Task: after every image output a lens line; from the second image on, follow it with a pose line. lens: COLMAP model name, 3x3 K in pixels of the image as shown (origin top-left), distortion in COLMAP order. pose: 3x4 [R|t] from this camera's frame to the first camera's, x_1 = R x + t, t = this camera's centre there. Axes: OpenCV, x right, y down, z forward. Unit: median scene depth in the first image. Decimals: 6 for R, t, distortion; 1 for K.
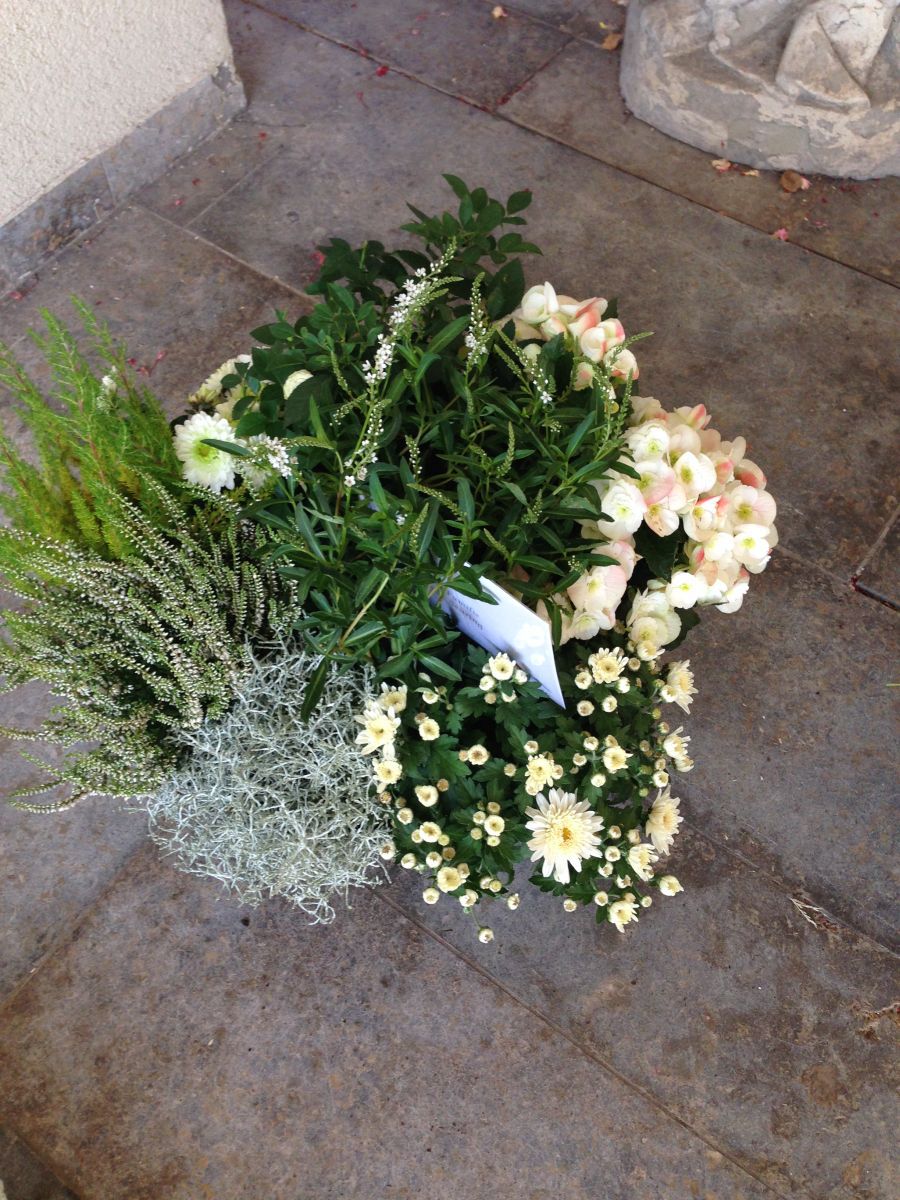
lens RADIAL K [[1138.1, 0, 450.0], [0, 1138.1, 600.0], [0, 0, 1]] dist [0.173258, -0.315410]
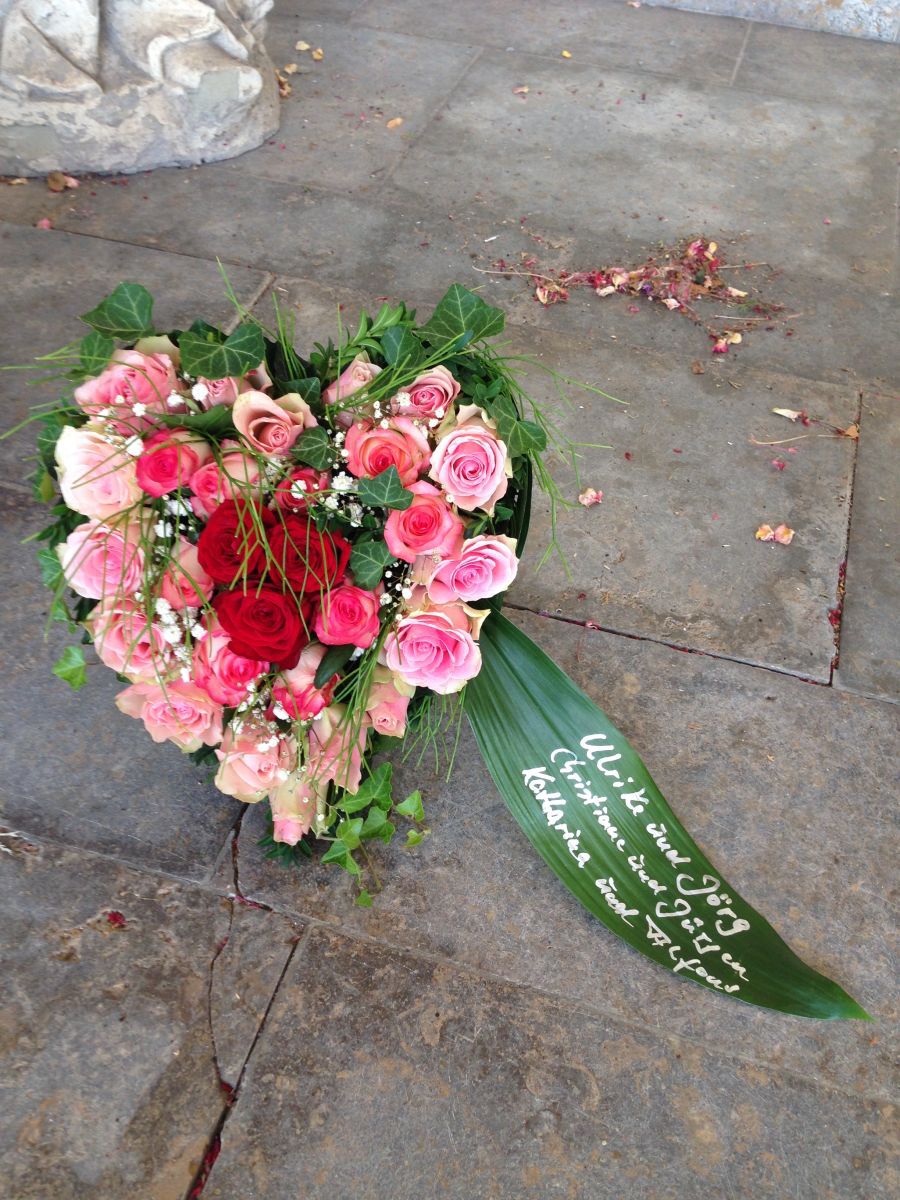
lens RADIAL K [[1138.1, 0, 450.0], [0, 1138.1, 600.0], [0, 0, 1]] dist [0.173258, -0.315410]
pose [[0.947336, -0.207545, 0.243884, 0.312620], [0.251701, 0.953400, -0.166357, 0.228638], [-0.197992, 0.218982, 0.955430, 0.091812]]
